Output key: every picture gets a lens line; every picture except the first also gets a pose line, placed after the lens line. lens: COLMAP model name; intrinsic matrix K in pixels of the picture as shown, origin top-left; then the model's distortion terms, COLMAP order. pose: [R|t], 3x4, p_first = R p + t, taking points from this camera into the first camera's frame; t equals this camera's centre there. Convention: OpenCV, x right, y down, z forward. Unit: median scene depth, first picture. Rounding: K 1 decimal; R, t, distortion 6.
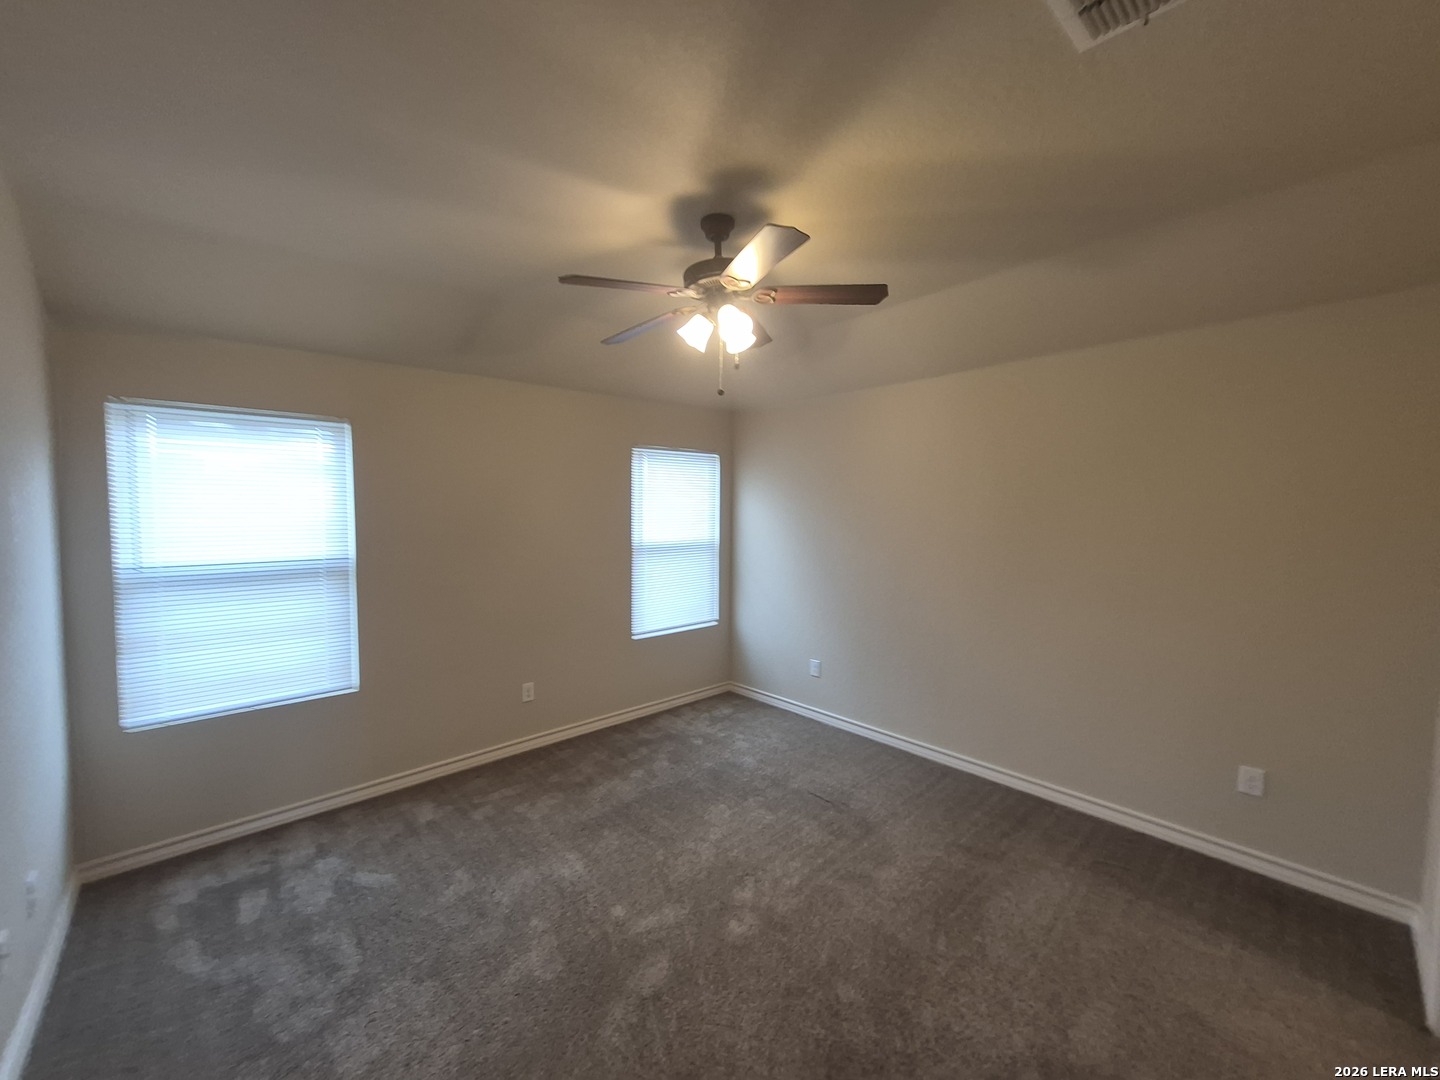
lens RADIAL K [[568.3, 0, 720.0], [0, 568.3, 540.0], [0, 0, 1]] dist [0.013199, -0.000415]
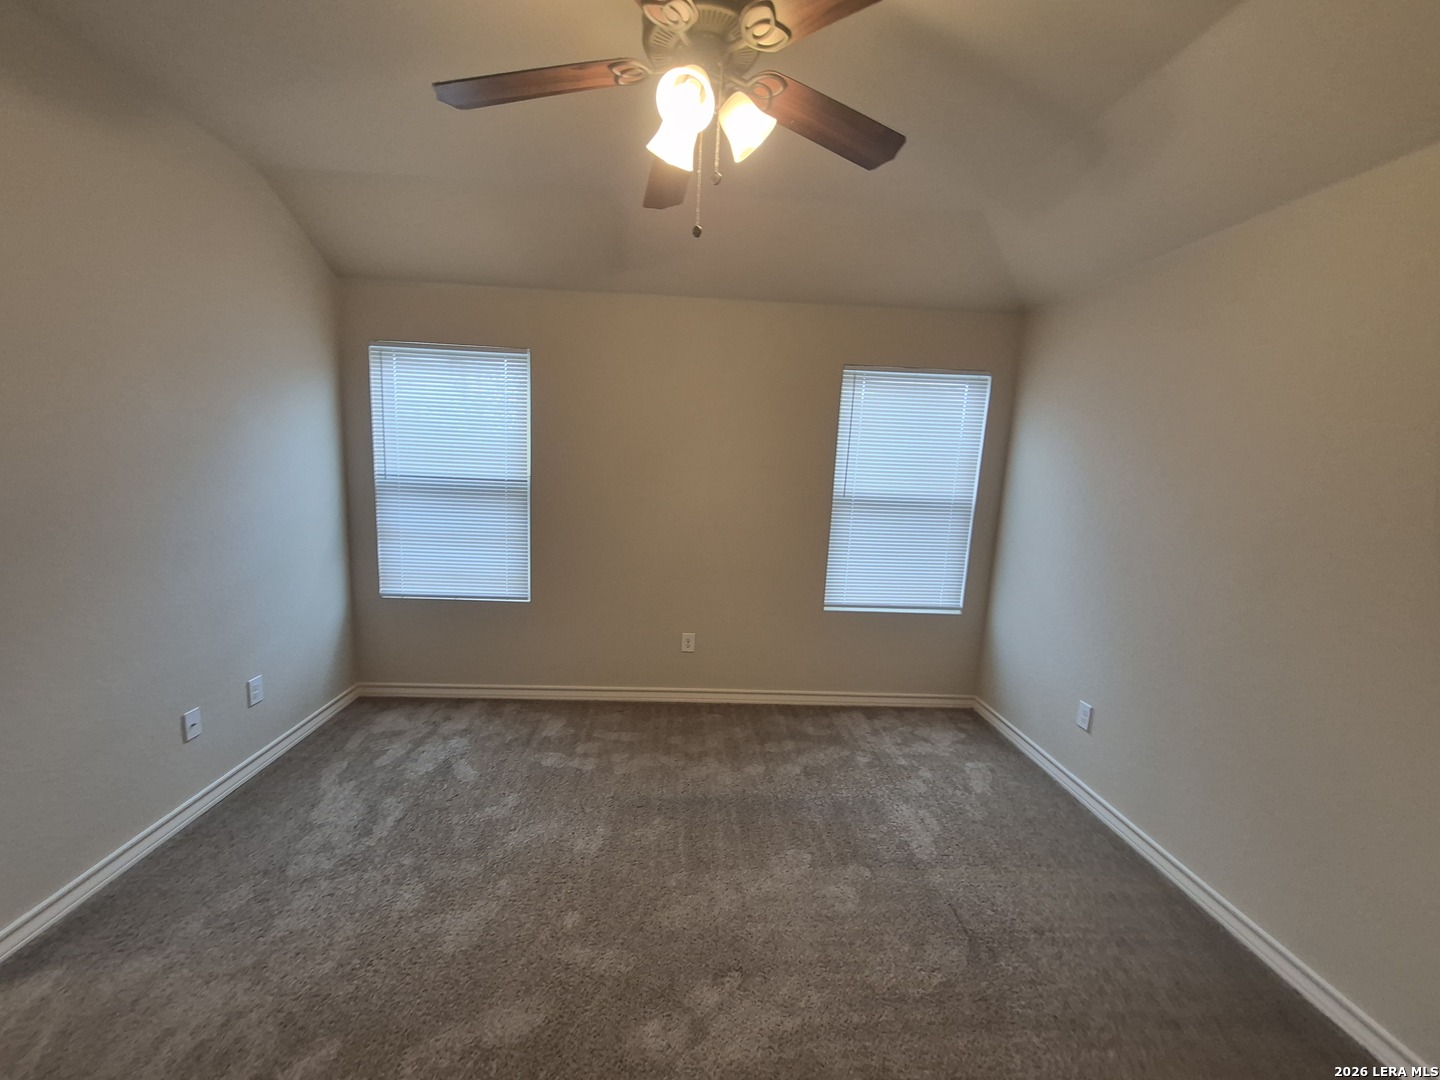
lens RADIAL K [[574.8, 0, 715.3], [0, 574.8, 544.4], [0, 0, 1]] dist [0.010055, -0.000435]
pose [[0.768084, 0.129830, -0.627050, 0.314829], [-0.076815, 0.990841, 0.111060, 0.001763], [0.635726, -0.037137, 0.771021, 0.367015]]
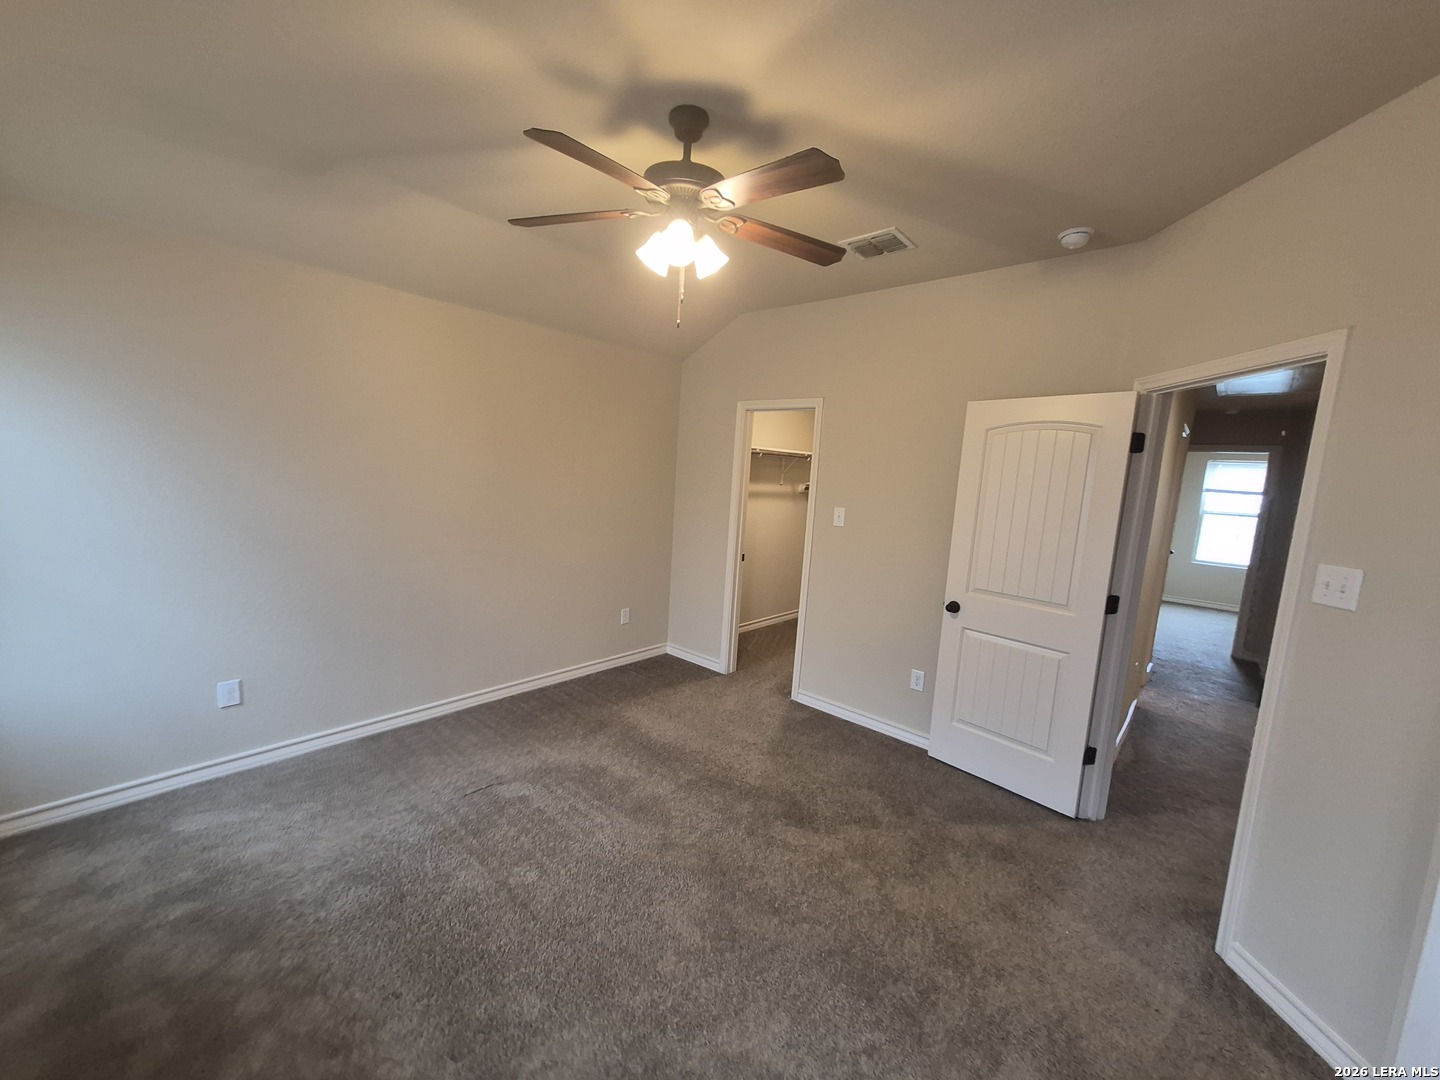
lens RADIAL K [[565.1, 0, 708.7], [0, 565.1, 546.6], [0, 0, 1]] dist [0.008064, -0.000579]
pose [[-0.087765, -0.139829, 0.986278, -0.643430], [-0.000020, 0.990099, 0.140369, -0.029655], [-0.996141, 0.012300, -0.086899, 0.728389]]
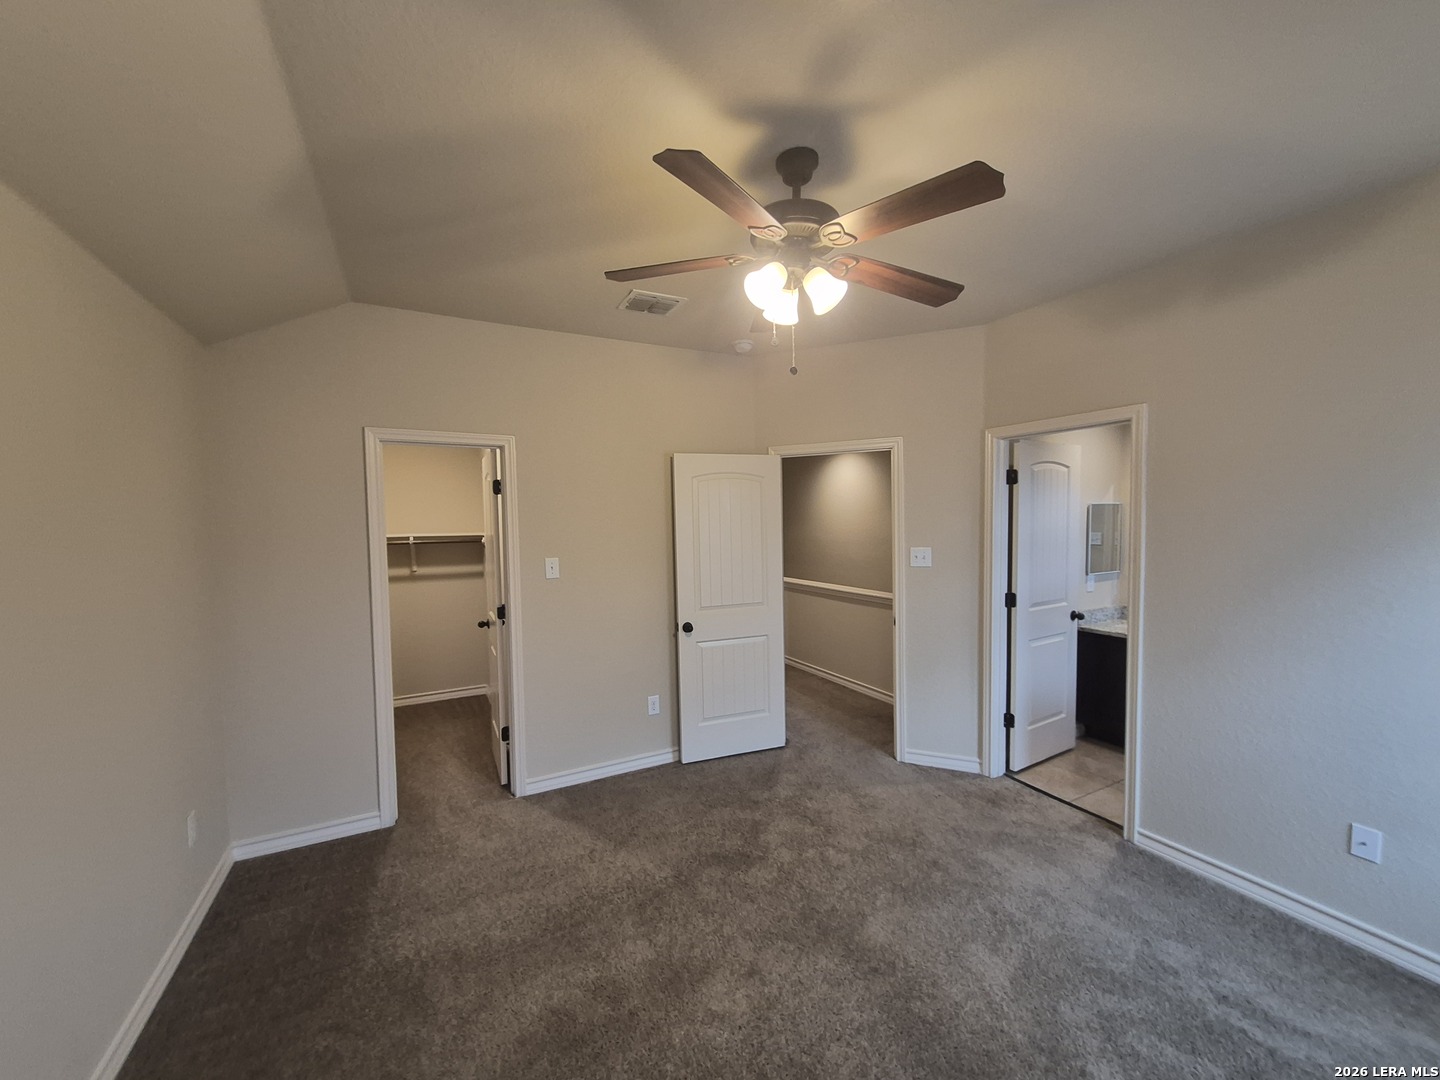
lens RADIAL K [[565.1, 0, 708.7], [0, 565.1, 546.6], [0, 0, 1]] dist [0.008064, -0.000579]
pose [[-0.962465, 0.000836, 0.271403, -0.074671], [0.029875, 0.994245, 0.102883, -0.066746], [-0.269755, 0.107129, -0.956951, 1.289494]]
